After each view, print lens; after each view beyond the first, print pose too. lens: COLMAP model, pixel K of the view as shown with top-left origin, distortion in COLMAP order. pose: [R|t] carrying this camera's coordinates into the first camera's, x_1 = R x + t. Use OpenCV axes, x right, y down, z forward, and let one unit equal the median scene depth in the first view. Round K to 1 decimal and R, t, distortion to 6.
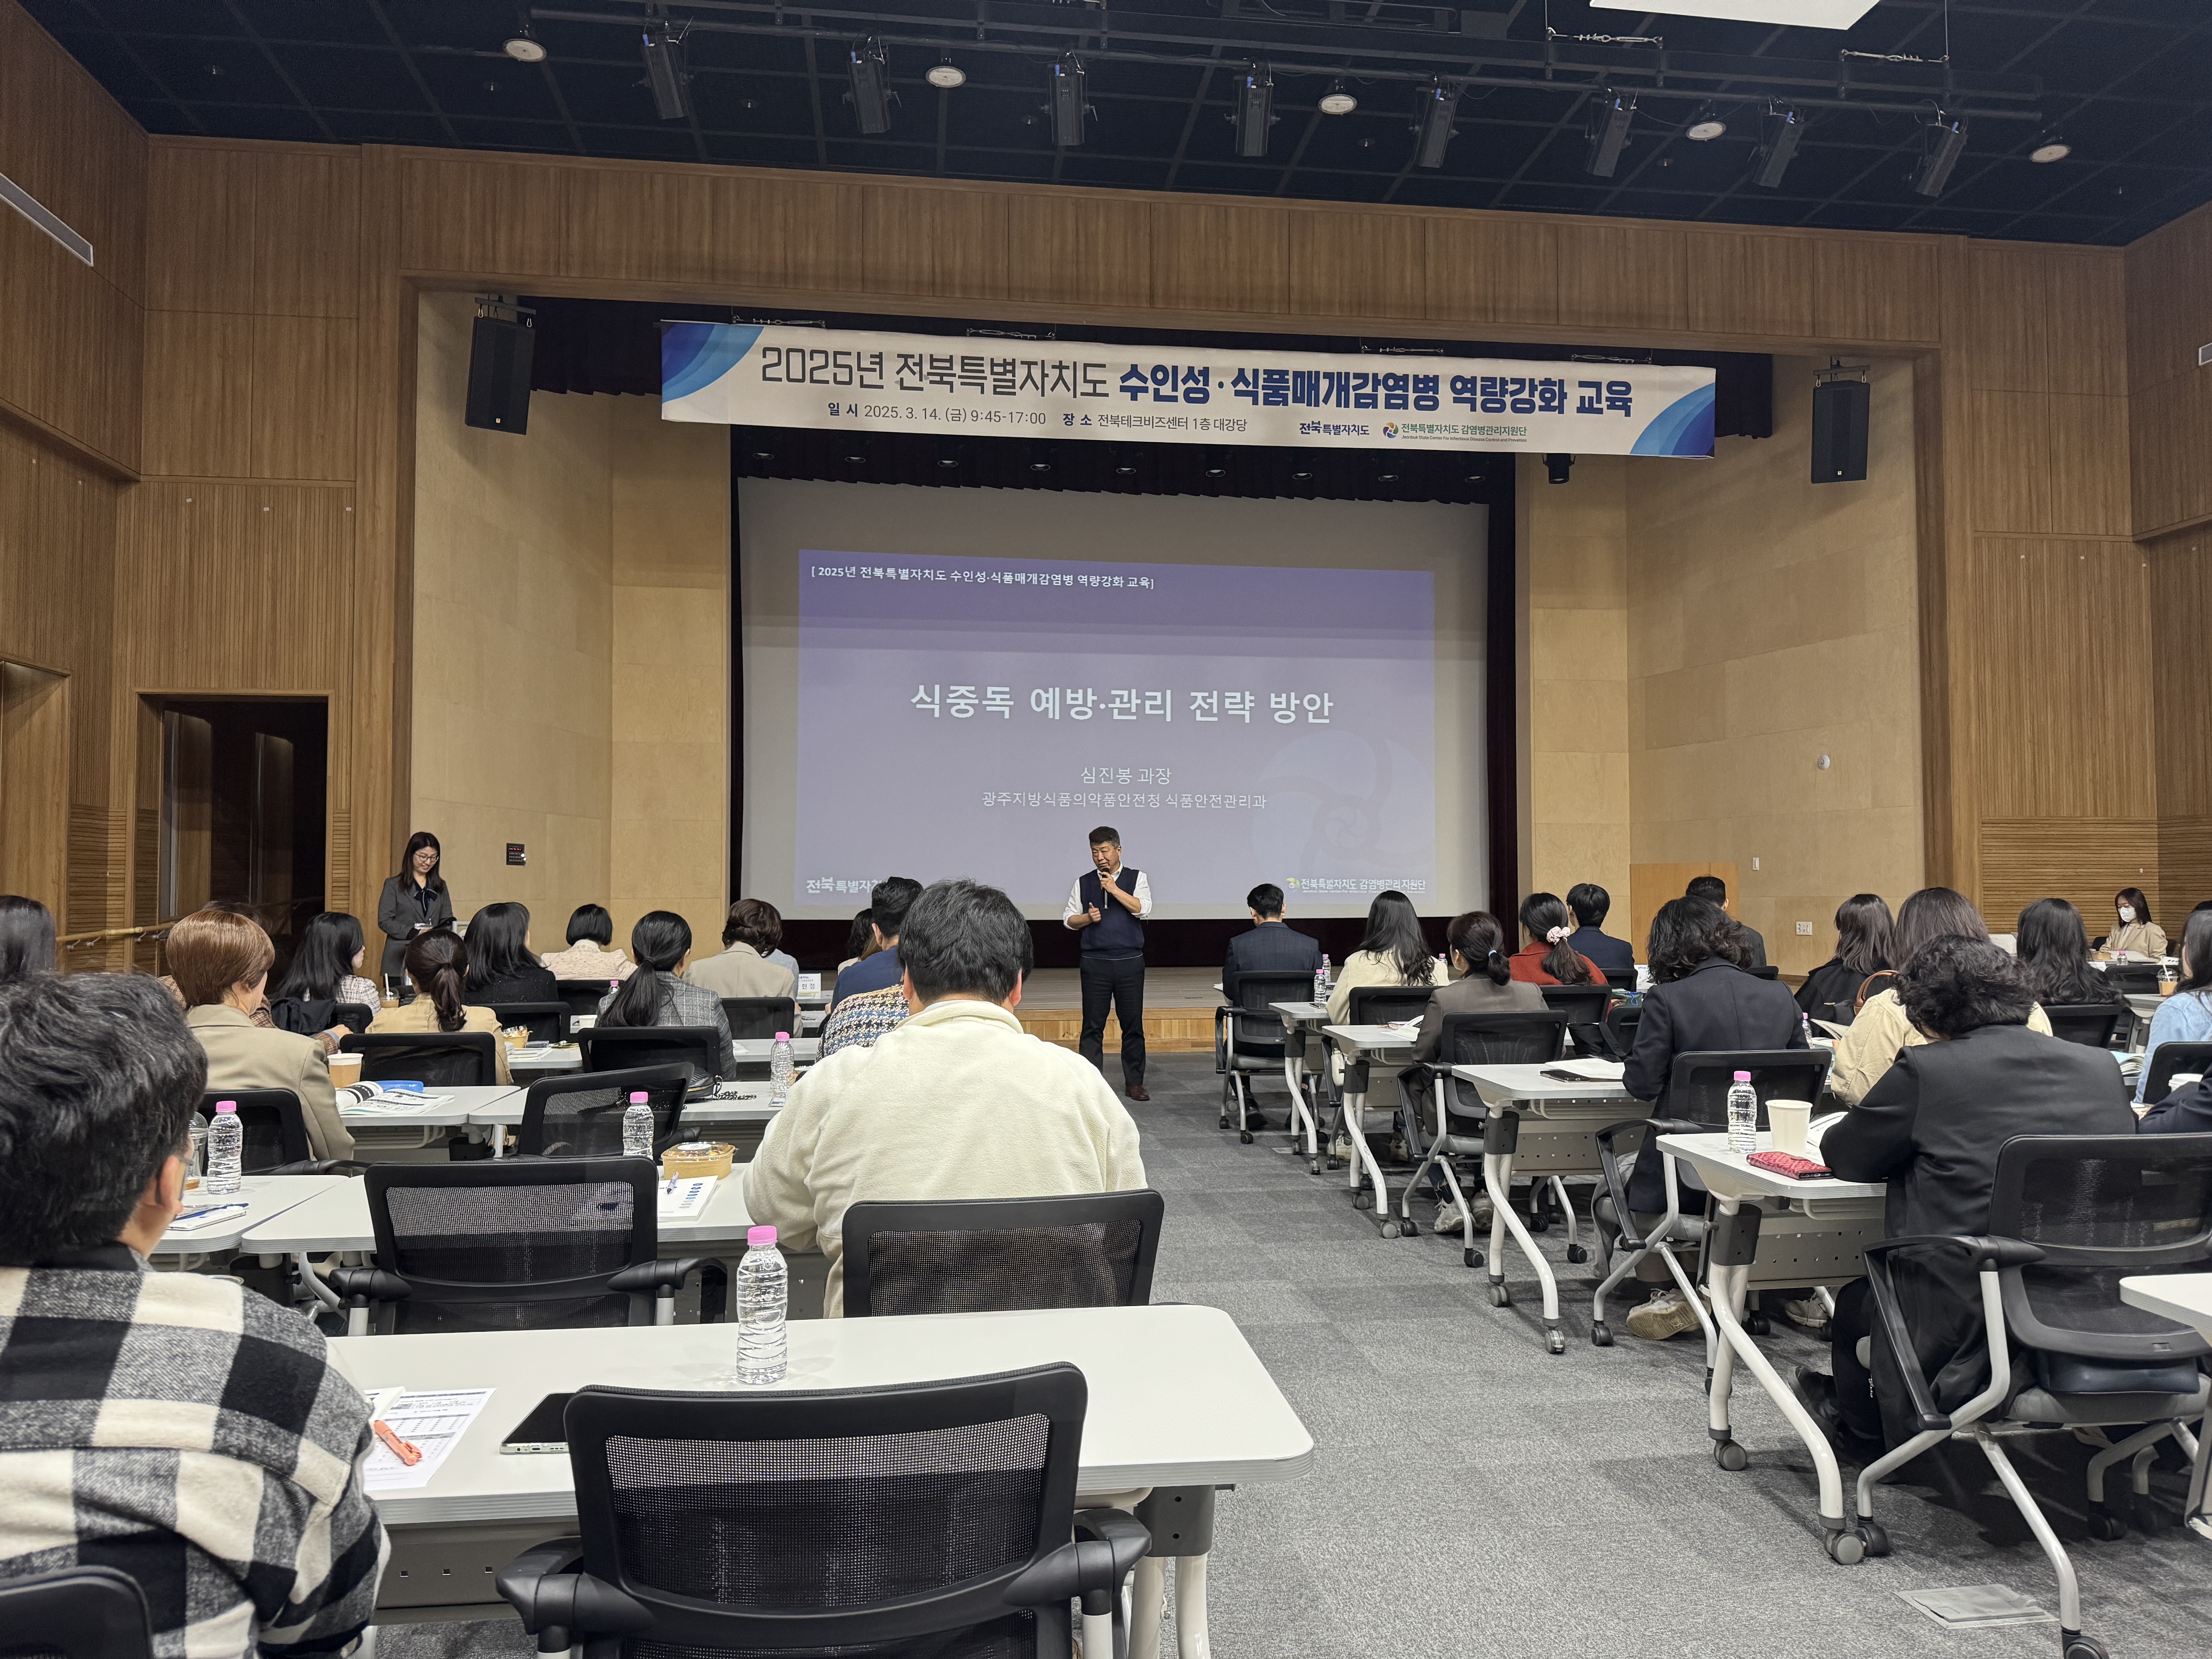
lens RADIAL K [[1559.2, 0, 1115.2], [0, 1559.2, 822.1], [0, 0, 1]] dist [0.139283, -0.226882]
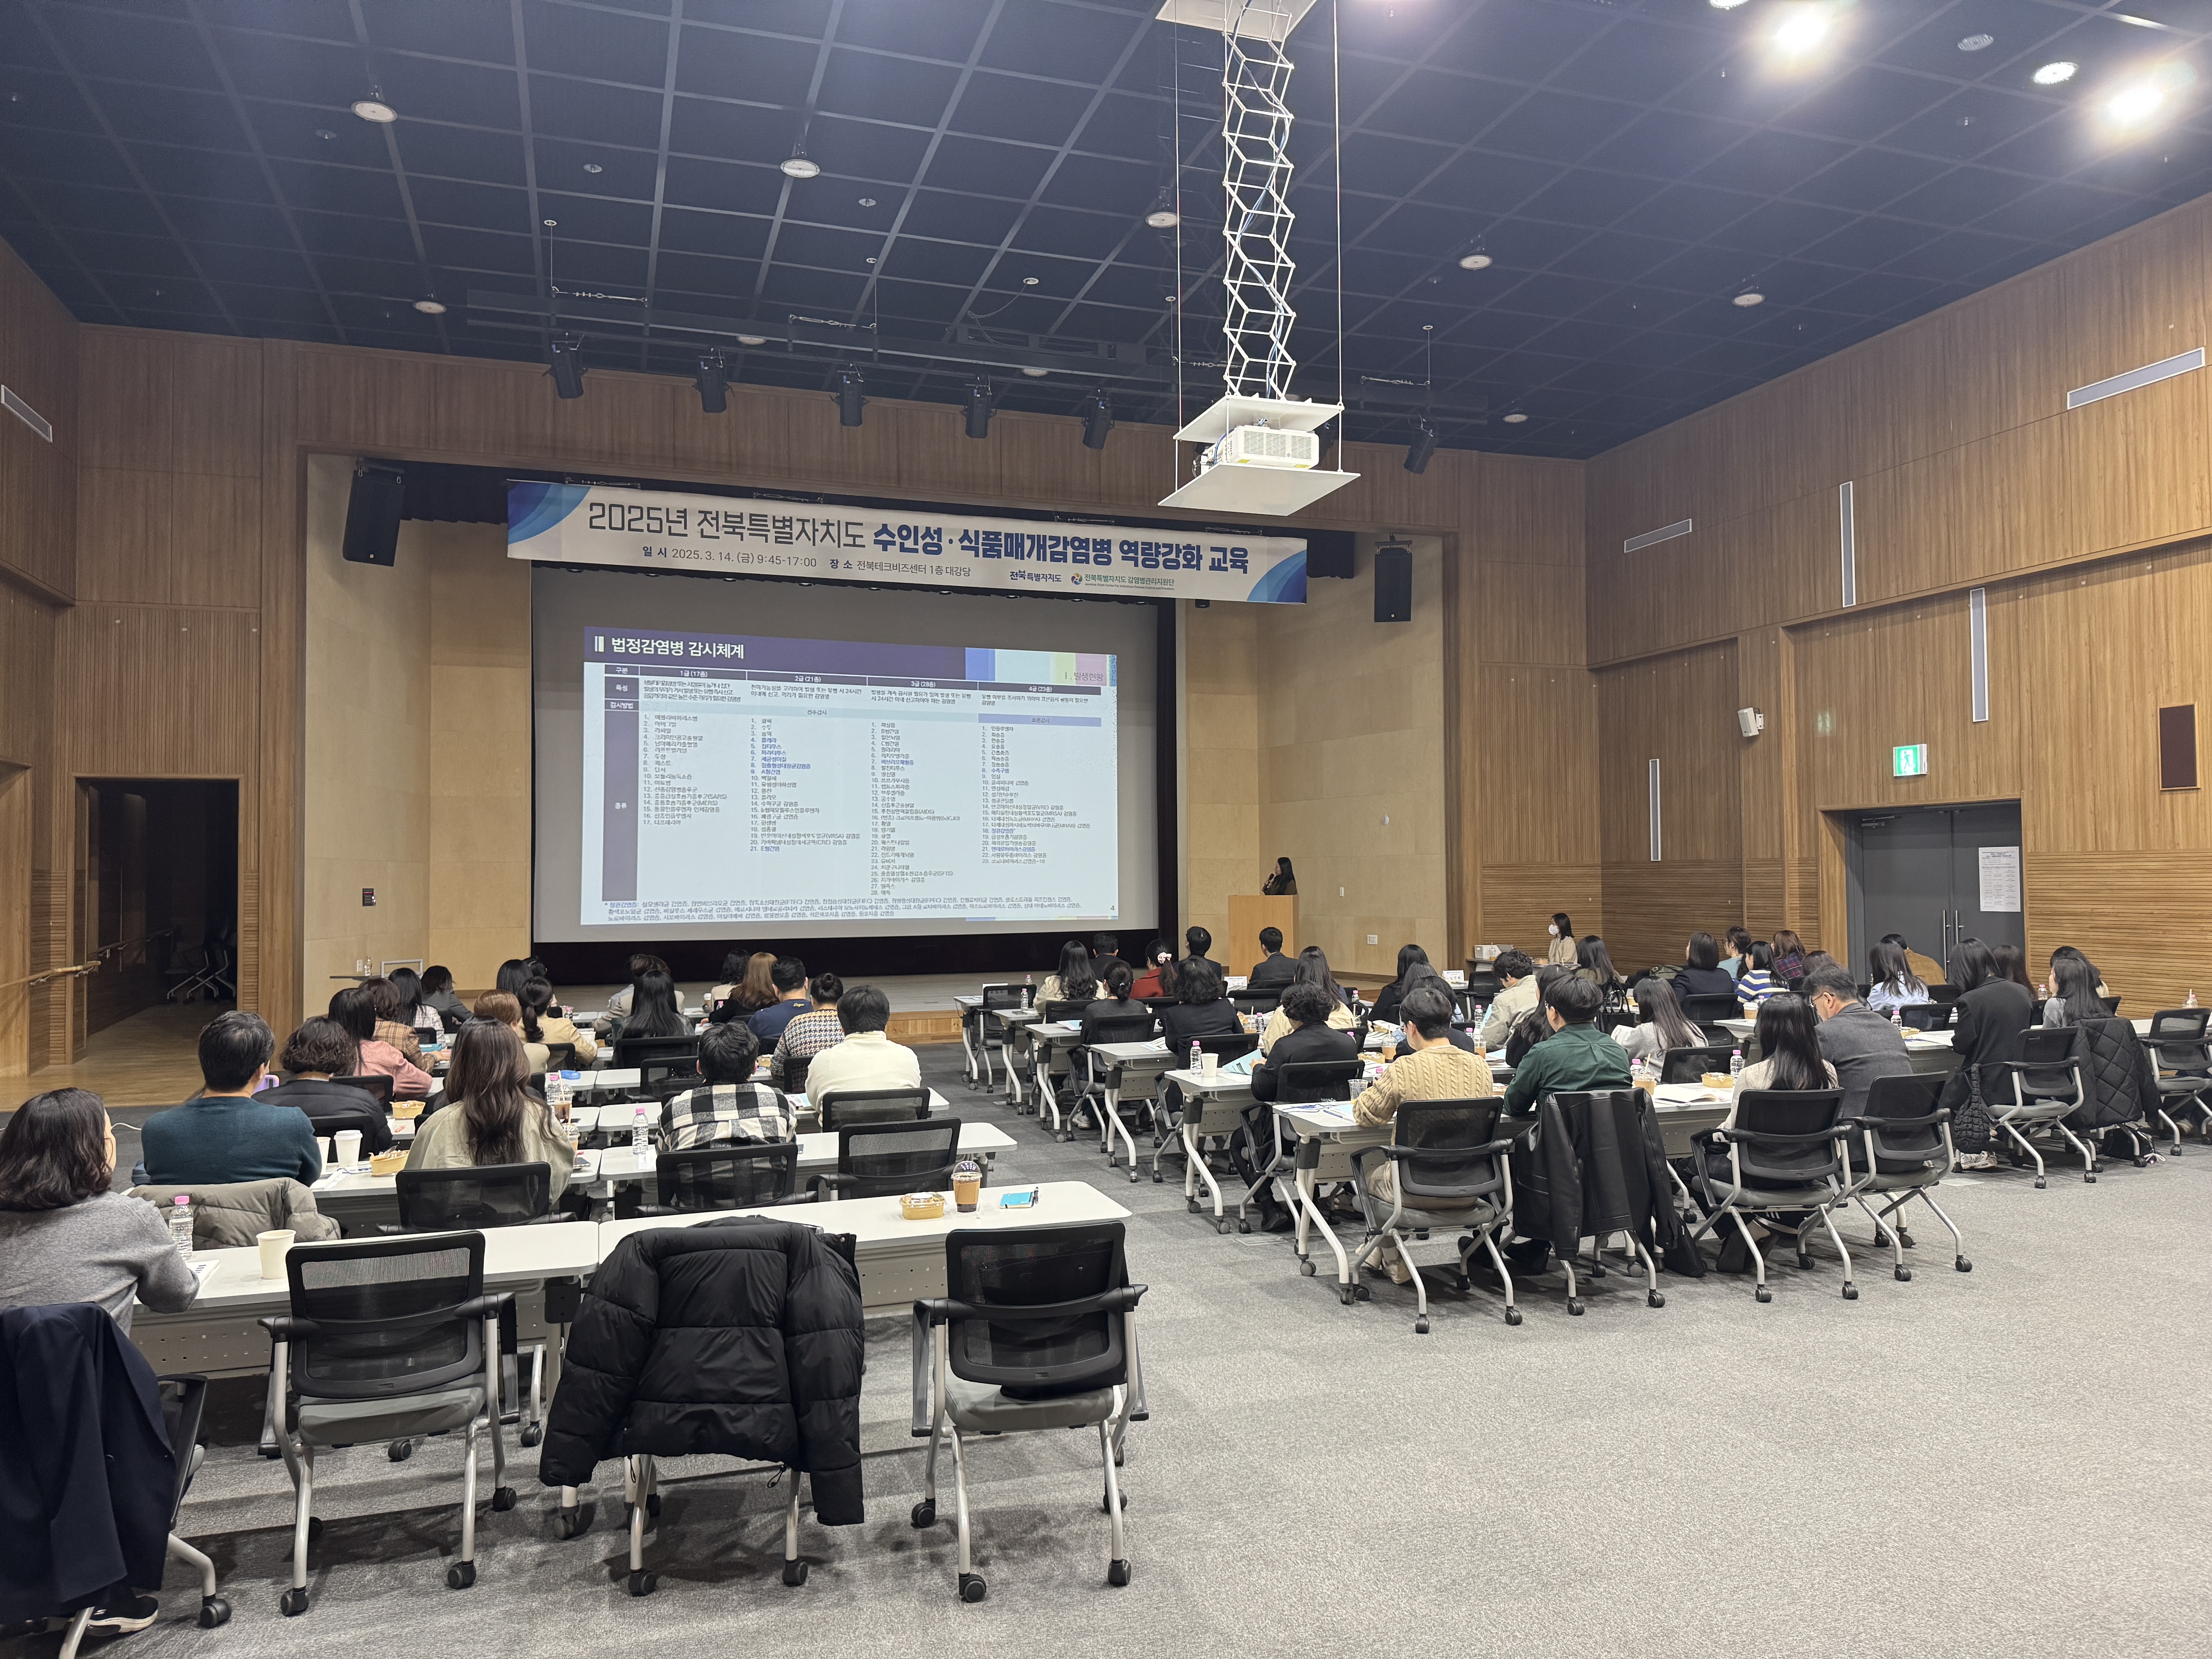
lens RADIAL K [[1559.2, 0, 1115.2], [0, 1559.2, 822.1], [0, 0, 1]] dist [0.139283, -0.226882]
pose [[0.982916, -0.000482, 0.184055, -0.040600], [-0.000509, 0.999986, 0.005338, -0.048157], [-0.184055, -0.005341, 0.982902, -0.332454]]
